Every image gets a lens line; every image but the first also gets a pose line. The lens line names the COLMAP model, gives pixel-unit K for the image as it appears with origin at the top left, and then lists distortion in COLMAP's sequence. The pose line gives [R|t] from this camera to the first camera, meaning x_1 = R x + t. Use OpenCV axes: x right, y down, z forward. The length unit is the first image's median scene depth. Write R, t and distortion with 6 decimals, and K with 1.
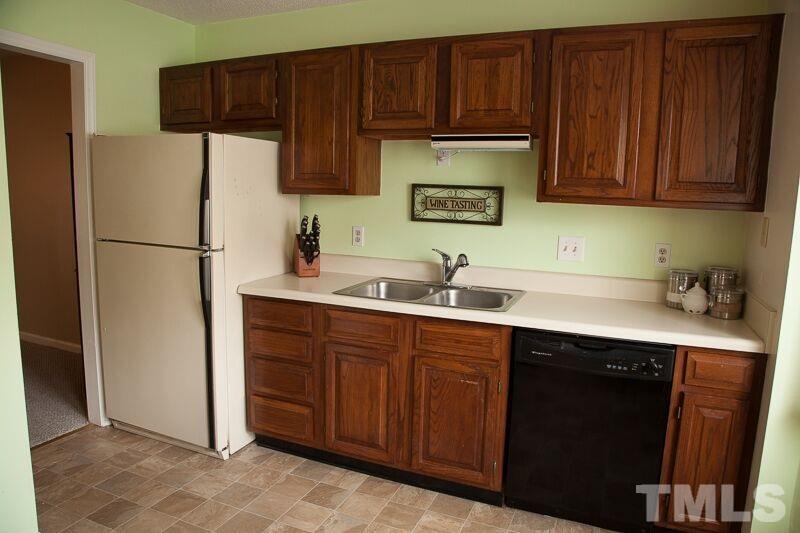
lens RADIAL K [[564.3, 0, 400.5], [0, 564.3, 265.5], [0, 0, 1]] dist [-0.000186, -0.000174]
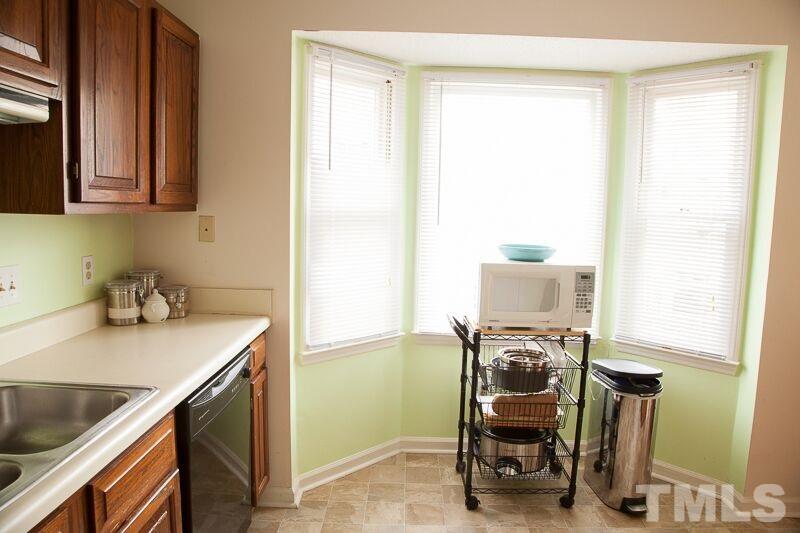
lens RADIAL K [[564.3, 0, 400.8], [0, 564.3, 264.5], [0, 0, 1]] dist [-0.000186, -0.000174]
pose [[-0.399354, -0.131914, 0.907257, -0.460868], [0.092505, 0.978746, 0.183027, -0.134321], [-0.912118, 0.157019, -0.378663, 0.895039]]
